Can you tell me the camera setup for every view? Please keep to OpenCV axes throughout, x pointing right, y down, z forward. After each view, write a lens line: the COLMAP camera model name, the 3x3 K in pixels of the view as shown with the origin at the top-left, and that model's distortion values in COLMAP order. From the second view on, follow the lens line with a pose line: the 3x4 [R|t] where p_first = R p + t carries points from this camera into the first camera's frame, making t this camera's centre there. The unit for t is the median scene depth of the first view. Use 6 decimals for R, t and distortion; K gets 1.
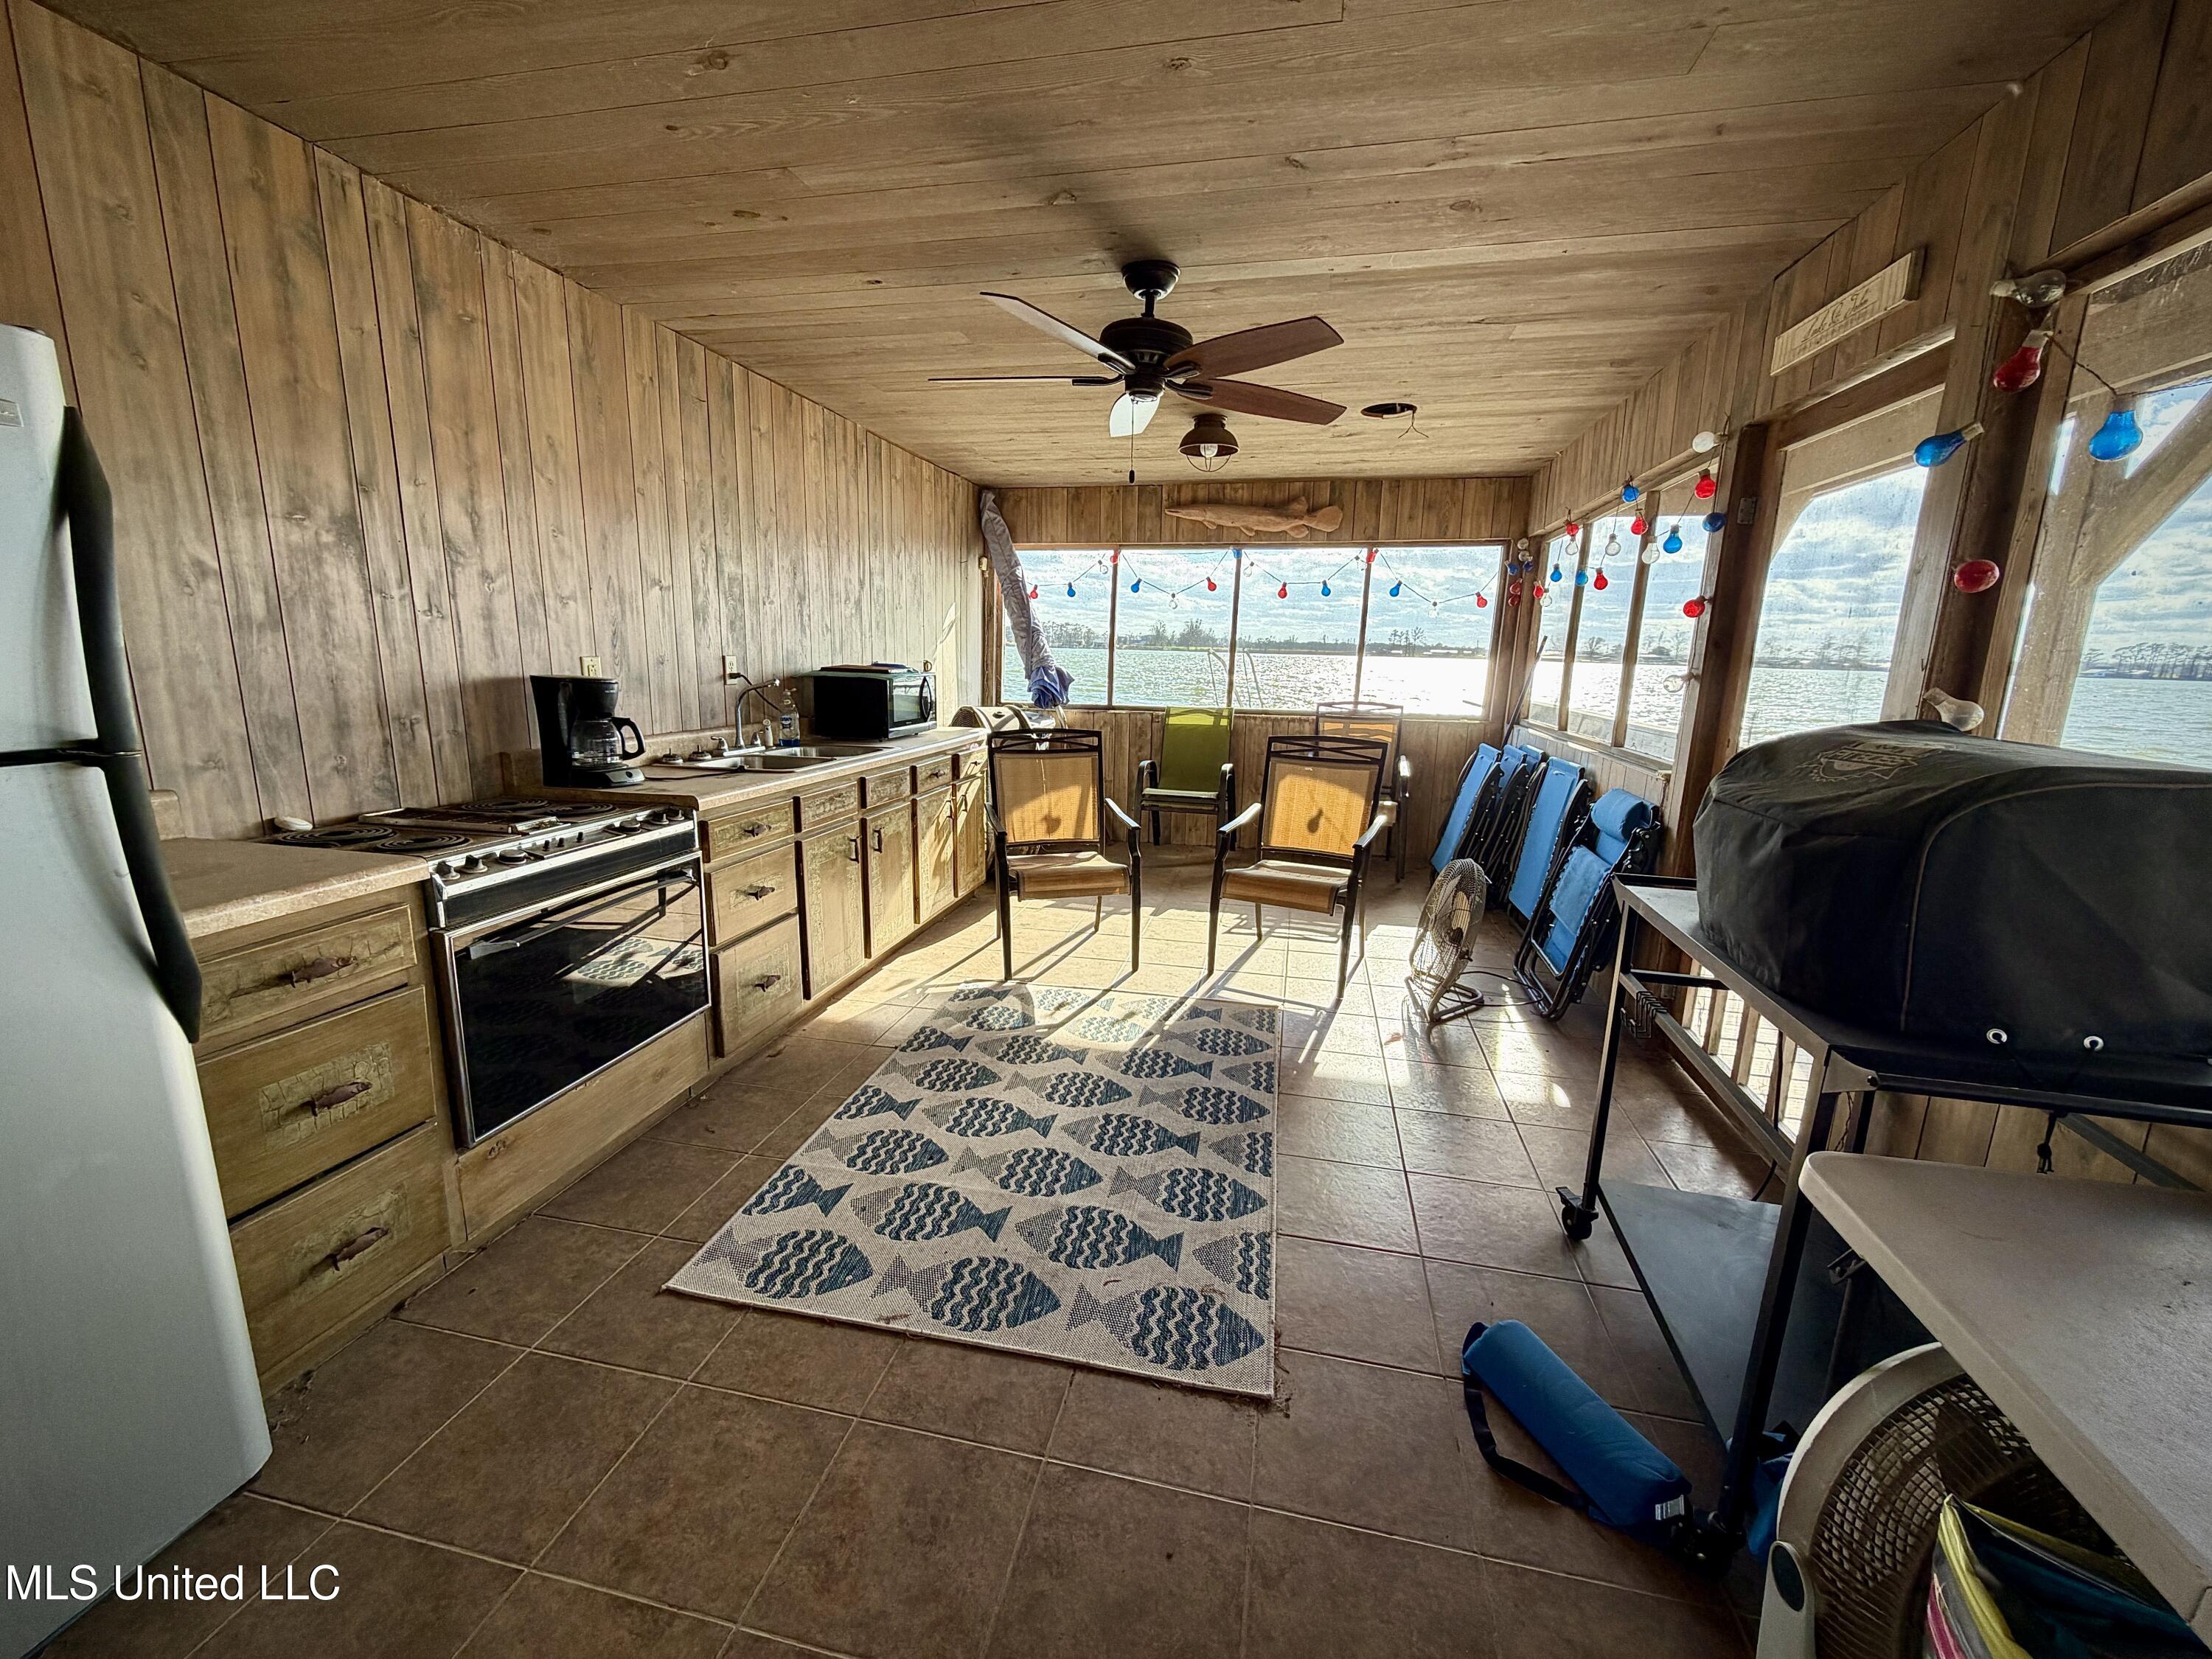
lens RADIAL K [[876.1, 0, 1105.3], [0, 876.1, 824.1], [0, 0, 1]] dist [0.001435, 0.000268]
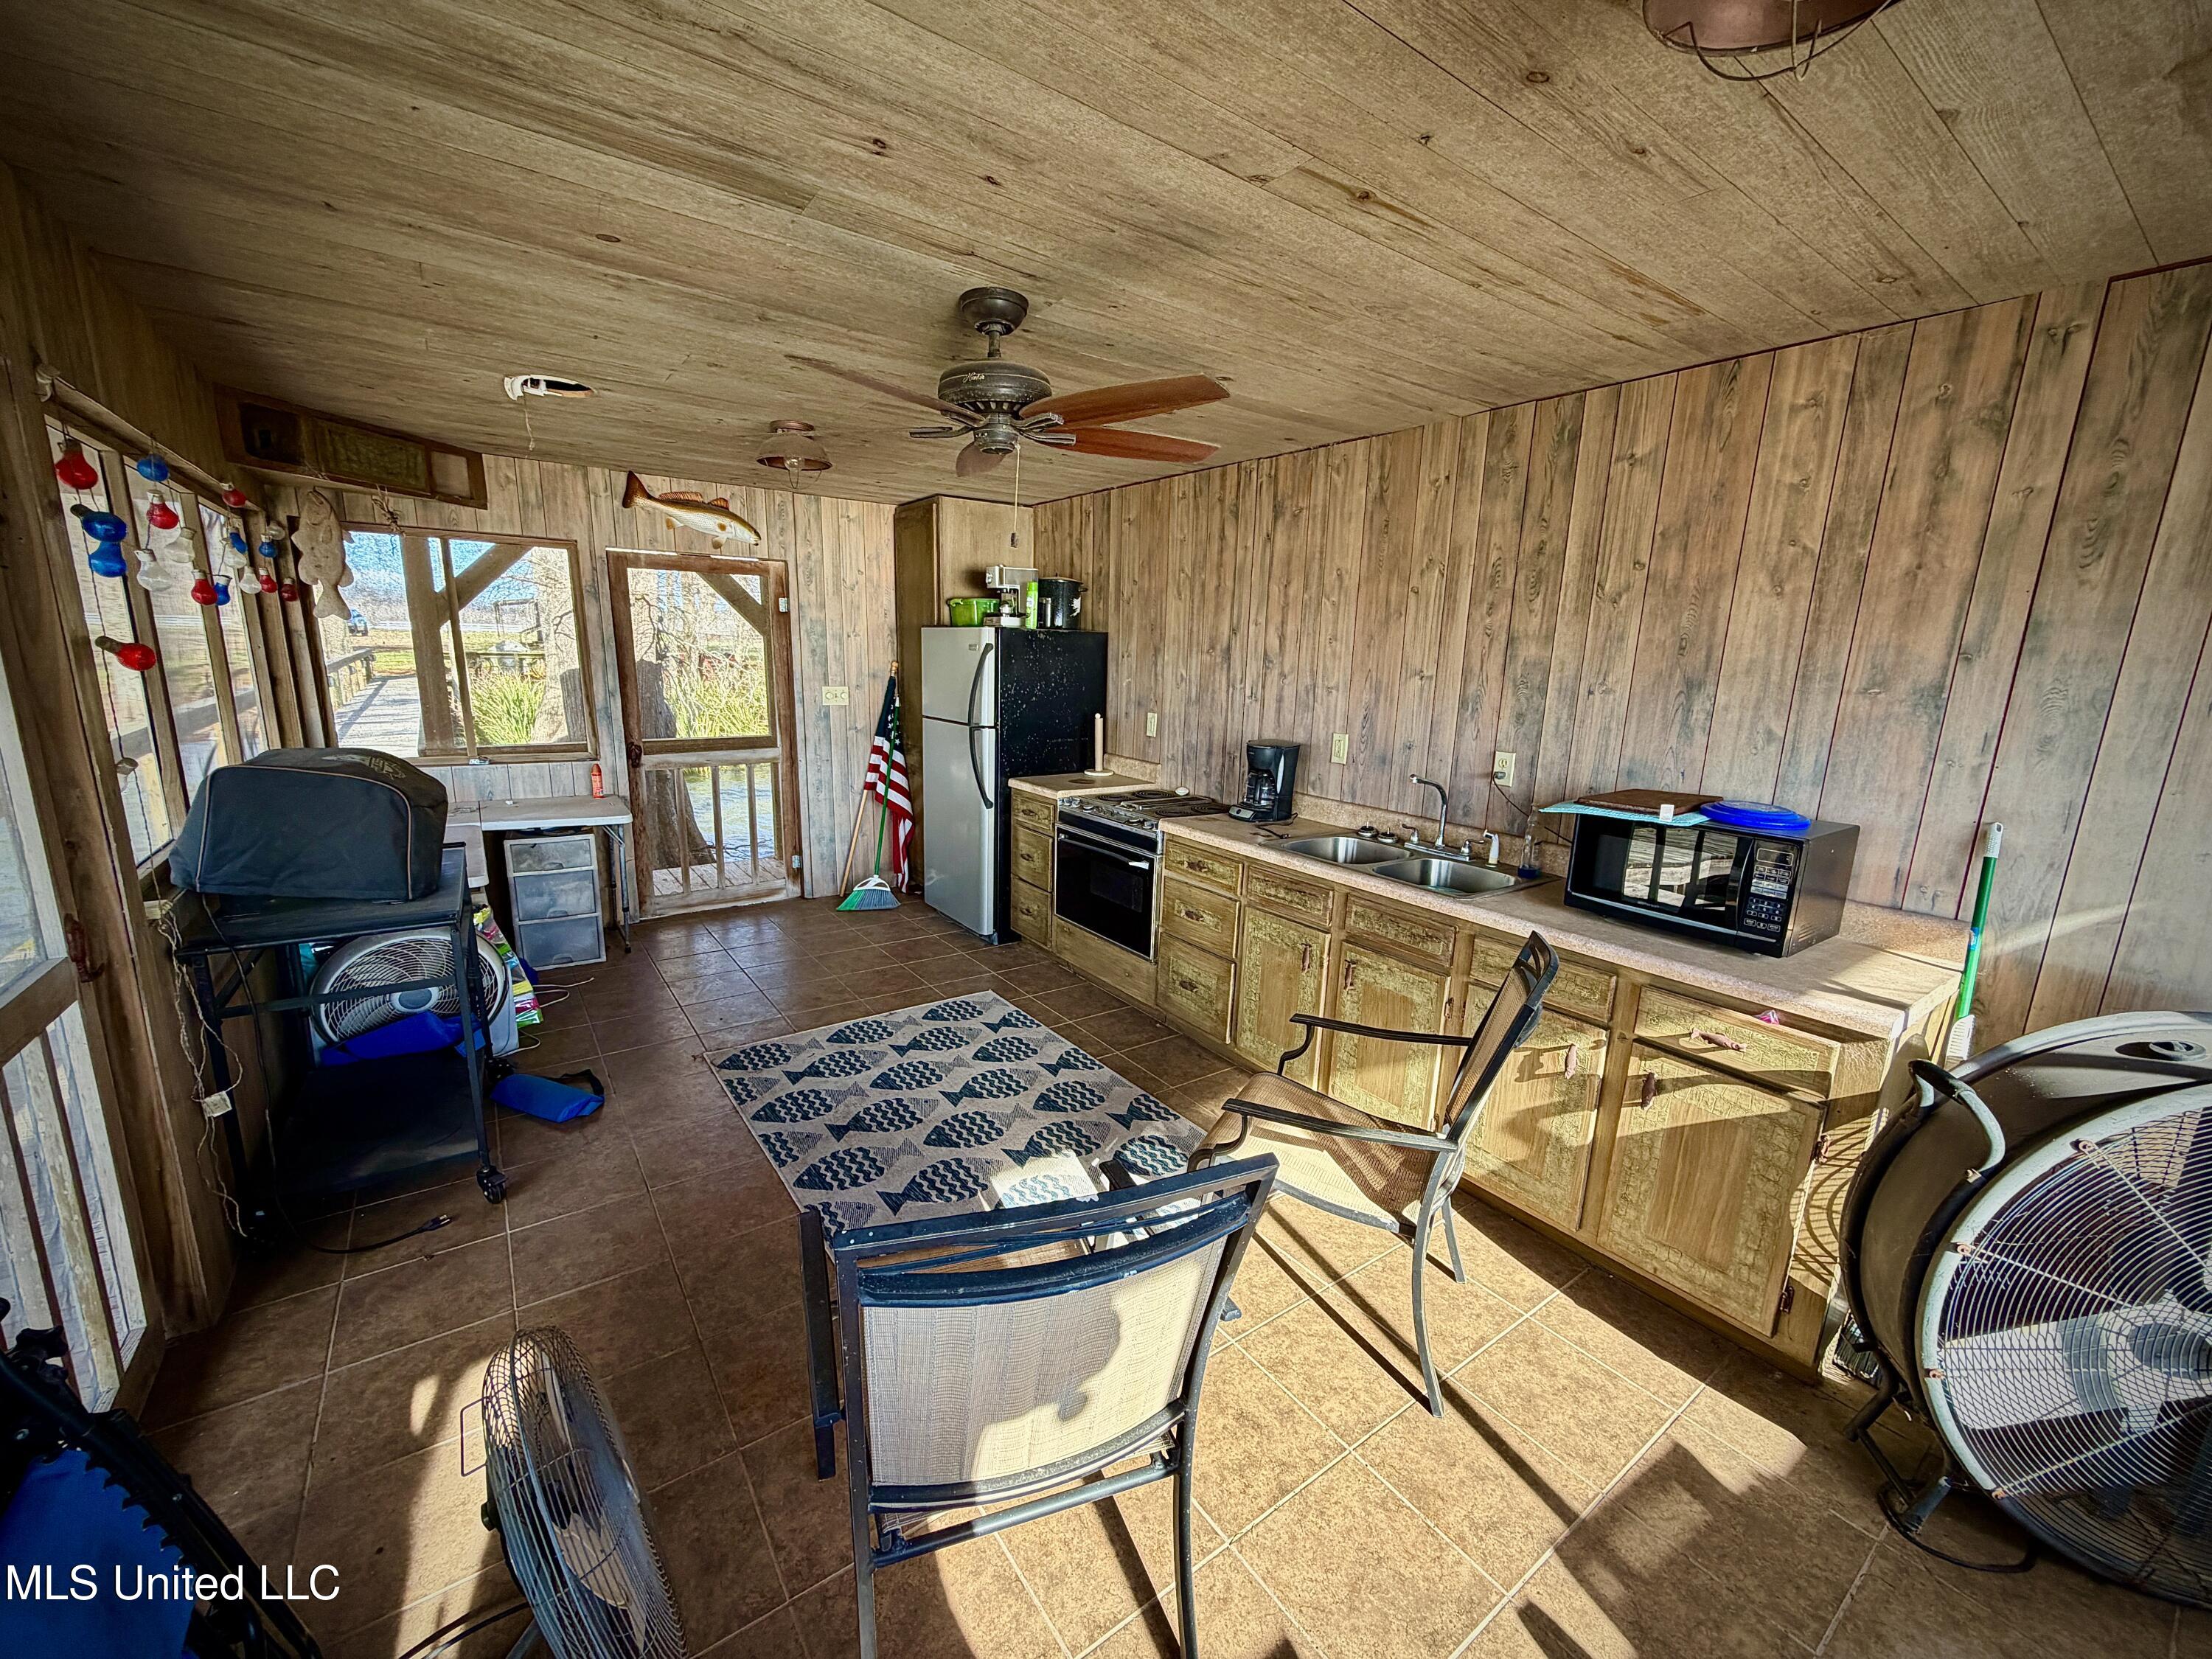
lens RADIAL K [[876.1, 0, 1097.2], [0, 876.1, 831.8], [0, 0, 1]] dist [0.001435, 0.000268]
pose [[-0.671627, 0.108662, -0.732878, 0.644028], [-0.190014, 0.930838, 0.312147, -0.424249], [0.716109, 0.348904, -0.604528, 1.711343]]
